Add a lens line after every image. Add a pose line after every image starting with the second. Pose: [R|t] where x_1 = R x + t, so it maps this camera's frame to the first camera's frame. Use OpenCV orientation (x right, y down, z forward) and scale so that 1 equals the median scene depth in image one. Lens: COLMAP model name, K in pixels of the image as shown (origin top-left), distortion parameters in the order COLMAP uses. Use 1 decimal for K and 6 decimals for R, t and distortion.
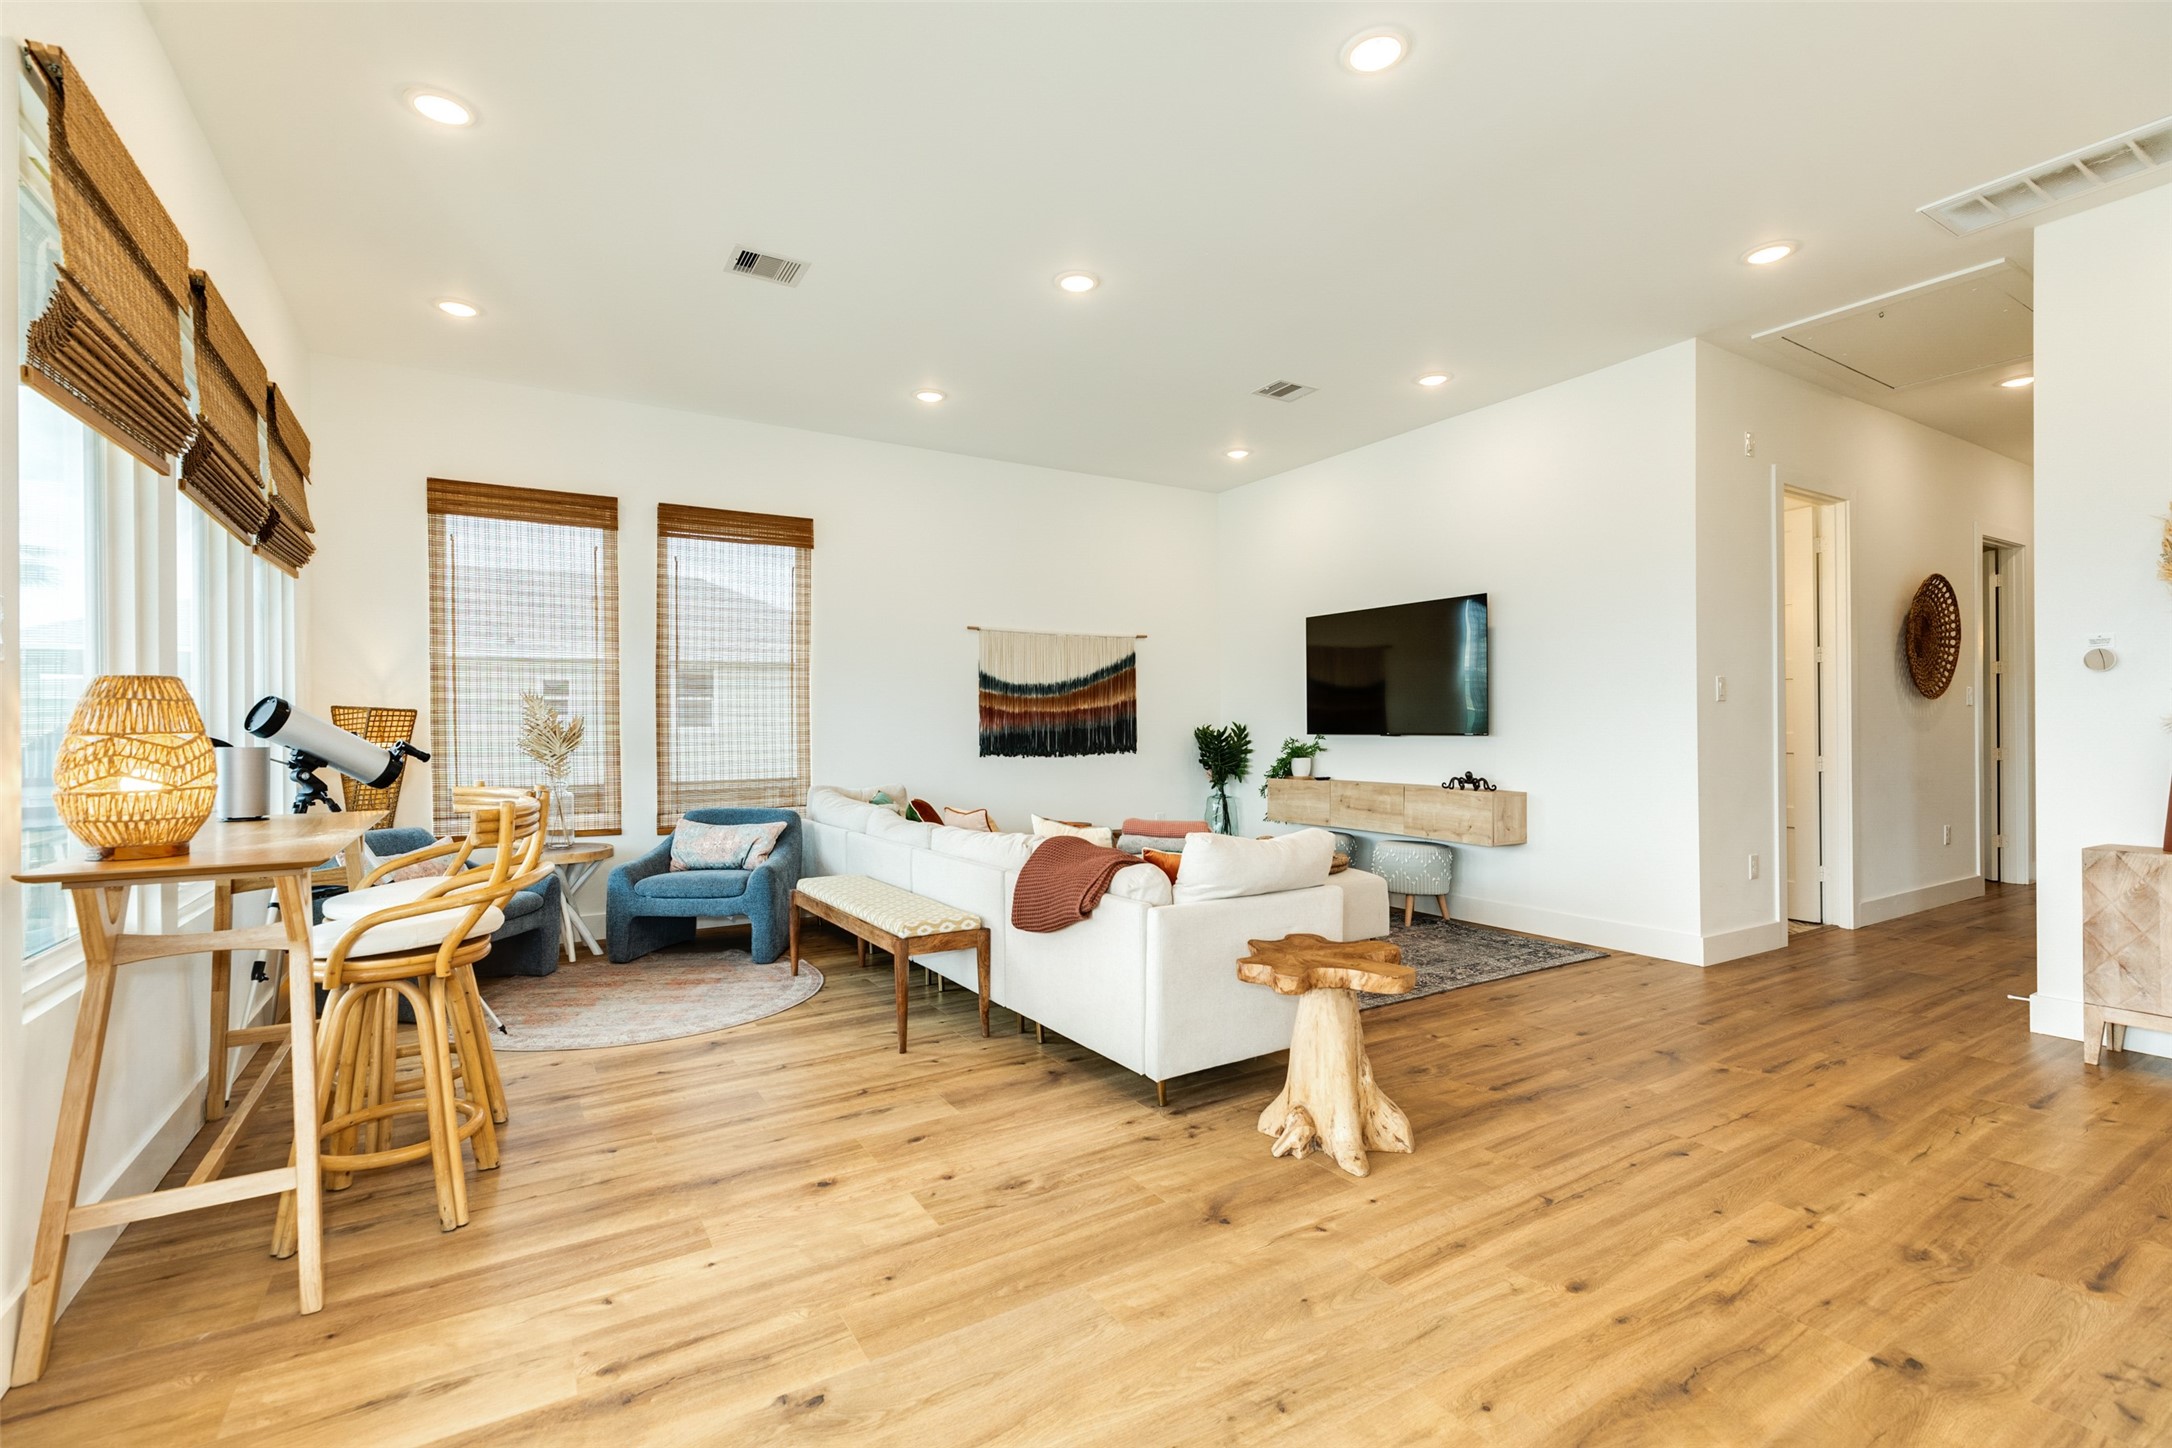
lens RADIAL K [[964.1, 0, 1084.6], [0, 964.1, 734.8], [0, 0, 1]] dist [0.005564, -0.000606]
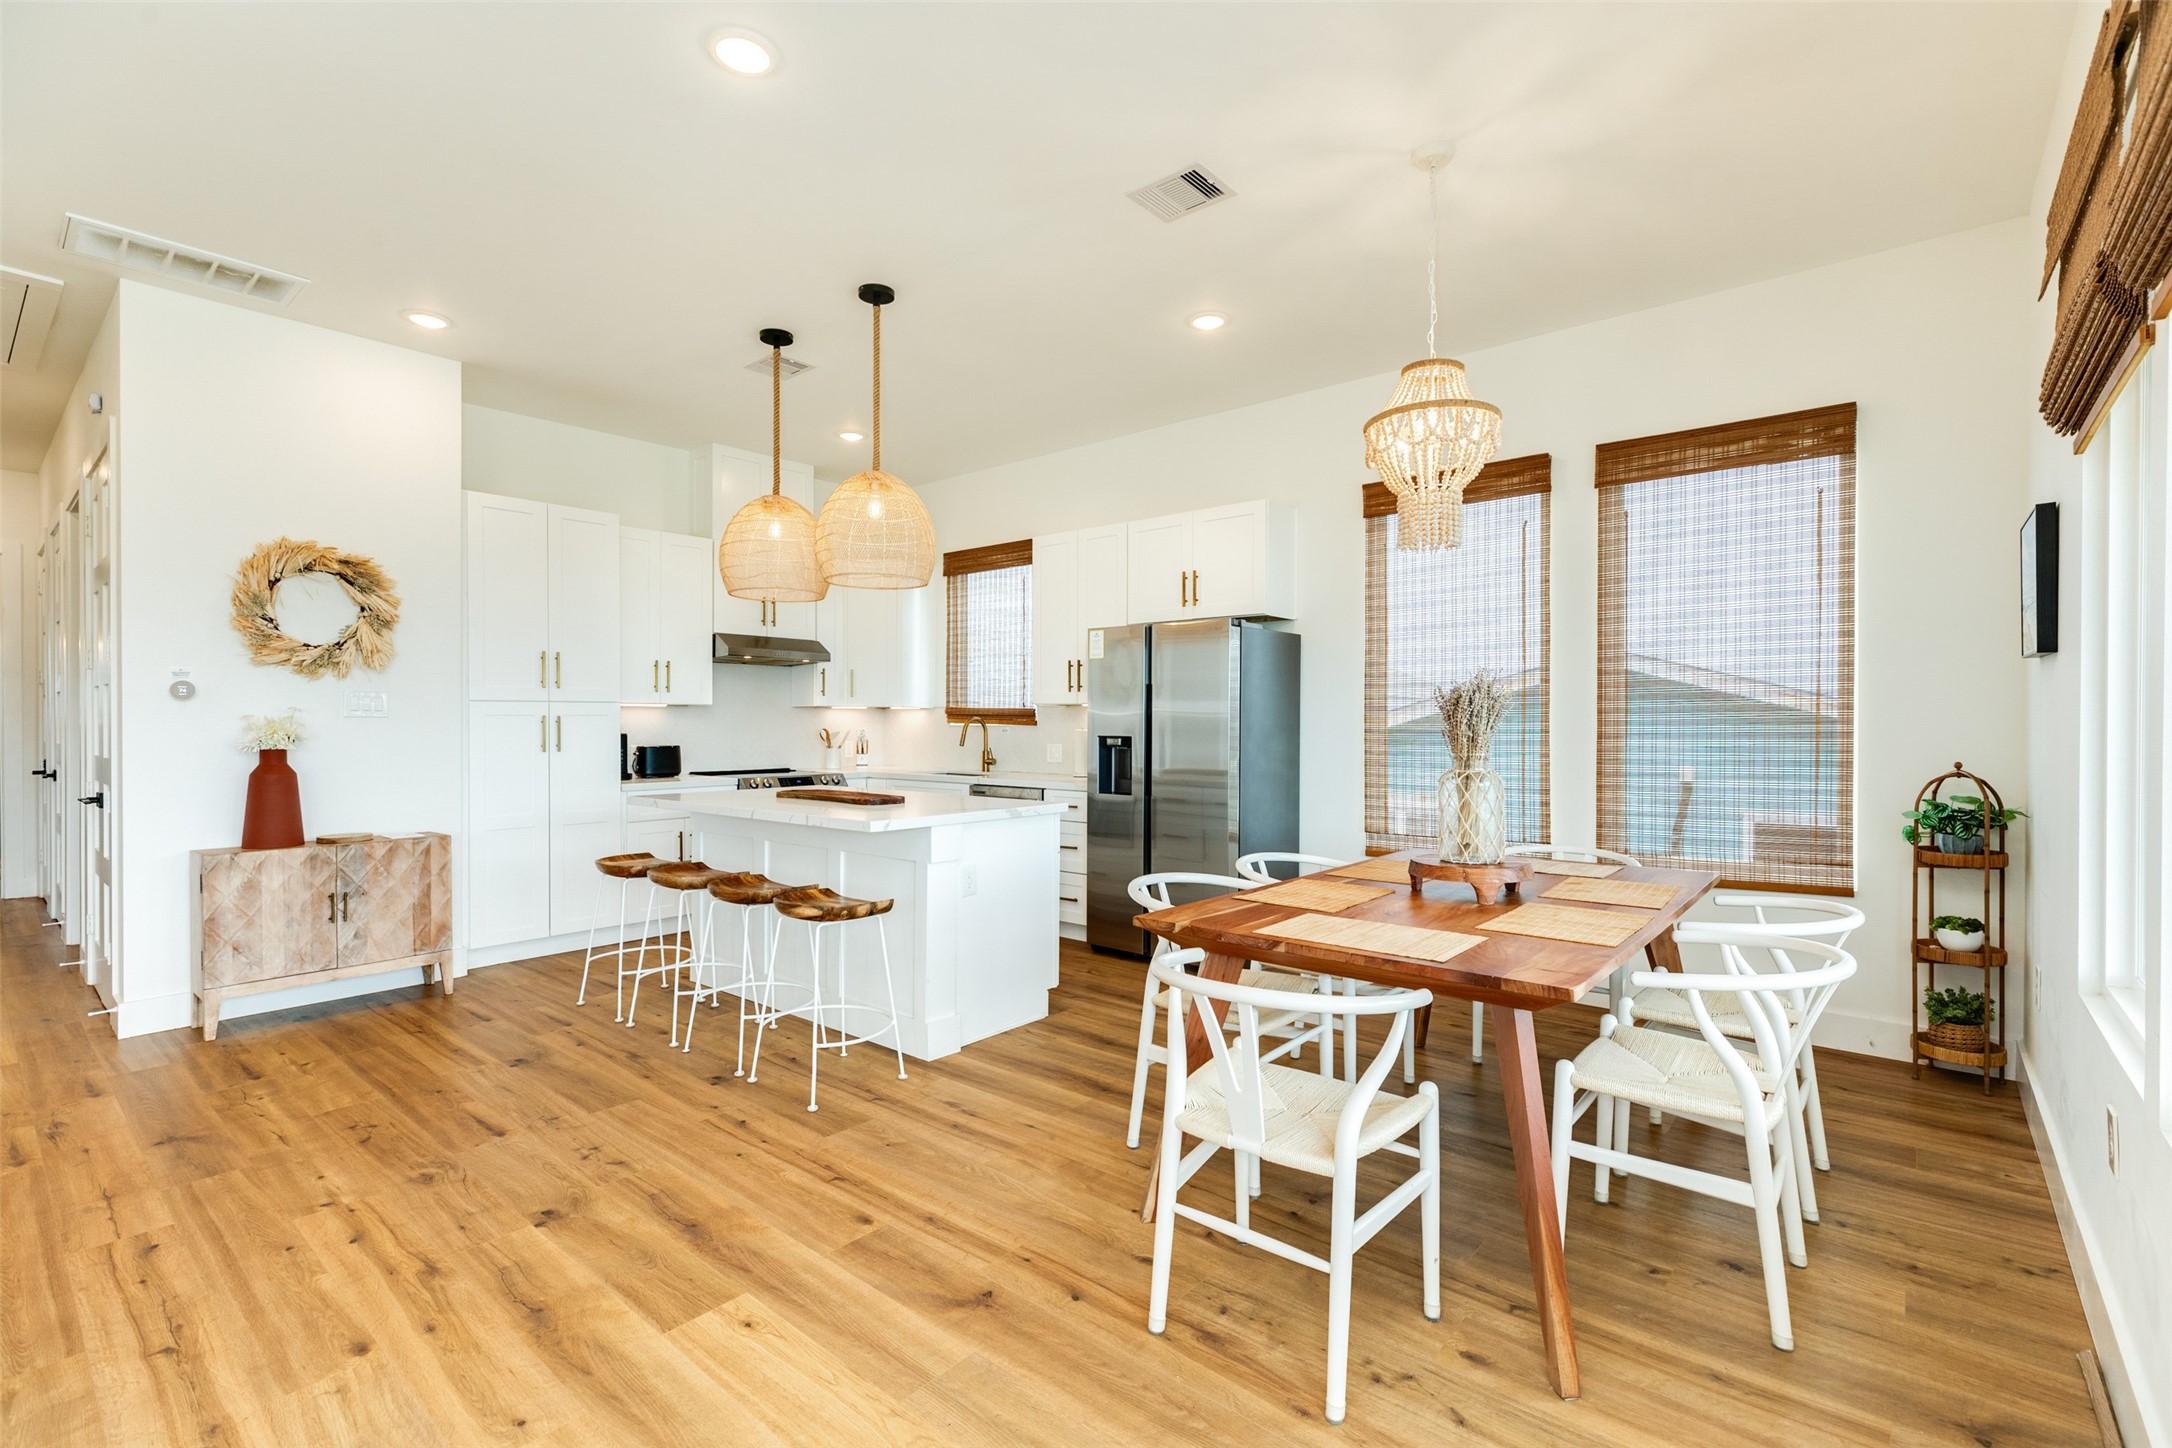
lens RADIAL K [[964.1, 0, 1083.1], [0, 964.1, 726.0], [0, 0, 1]] dist [0.005564, -0.000606]
pose [[-0.317605, 0.003479, 0.948217, -0.399459], [0.005894, 0.999981, -0.001695, -0.028843], [-0.948205, 0.005050, -0.317619, 0.385217]]
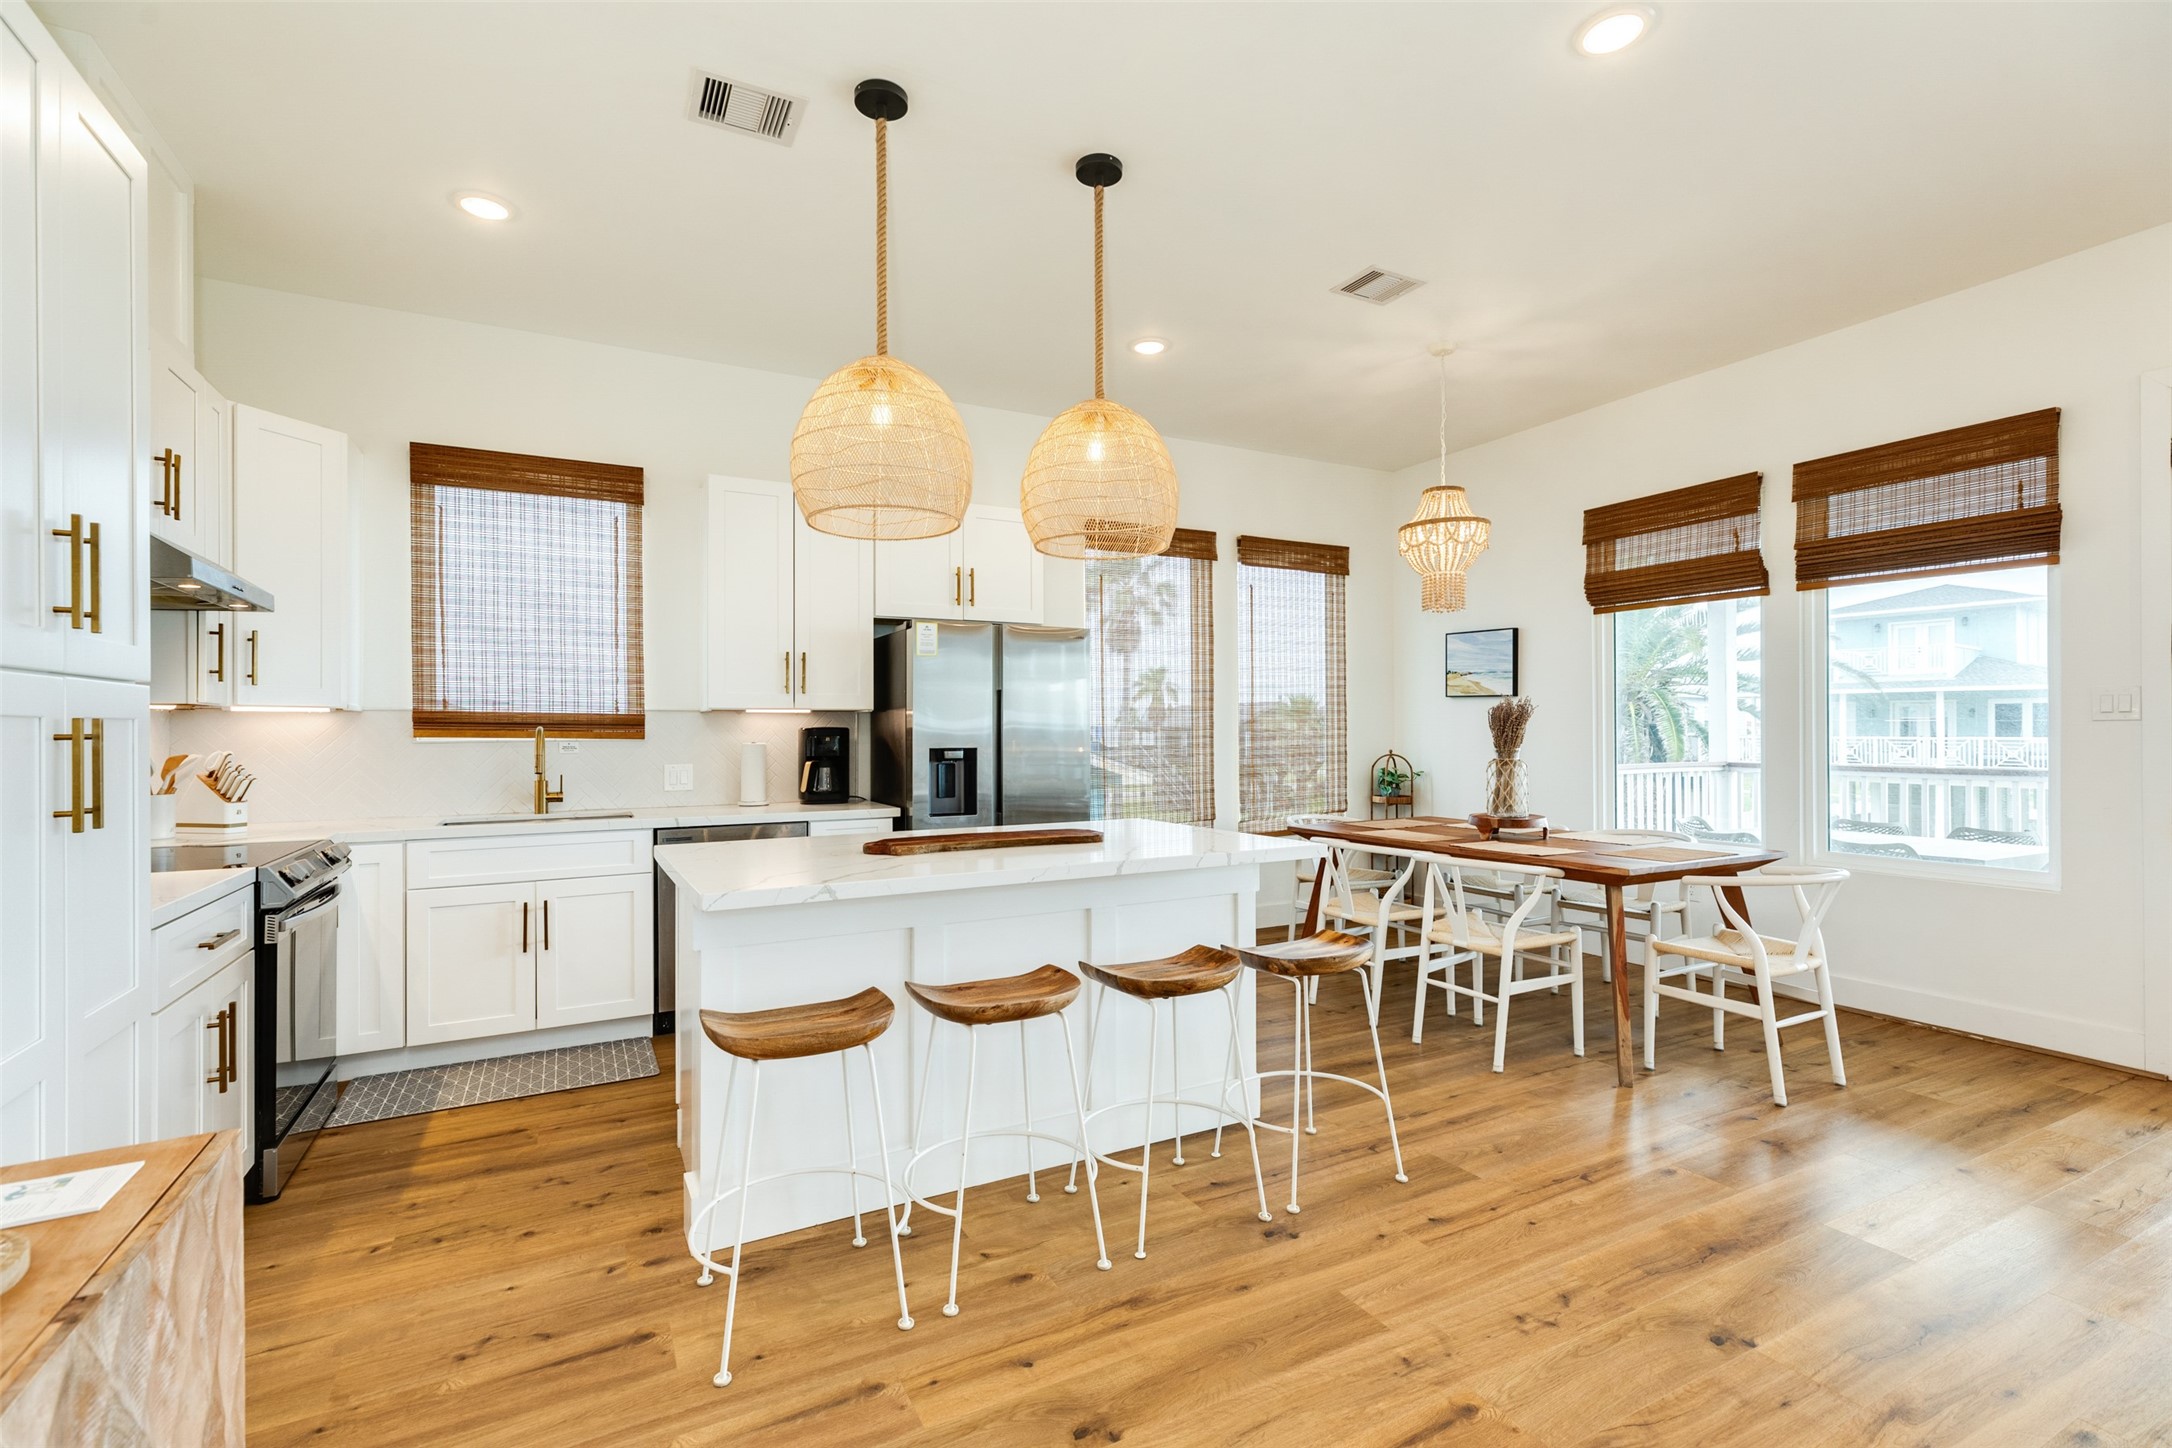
lens RADIAL K [[964.1, 0, 1082.7], [0, 964.1, 724.4], [0, 0, 1]] dist [0.005564, -0.000606]
pose [[-0.997867, 0.014605, 0.063627, 0.827658], [0.014502, 0.999893, -0.002077, -0.043381], [-0.063650, -0.001150, -0.997972, 1.191004]]
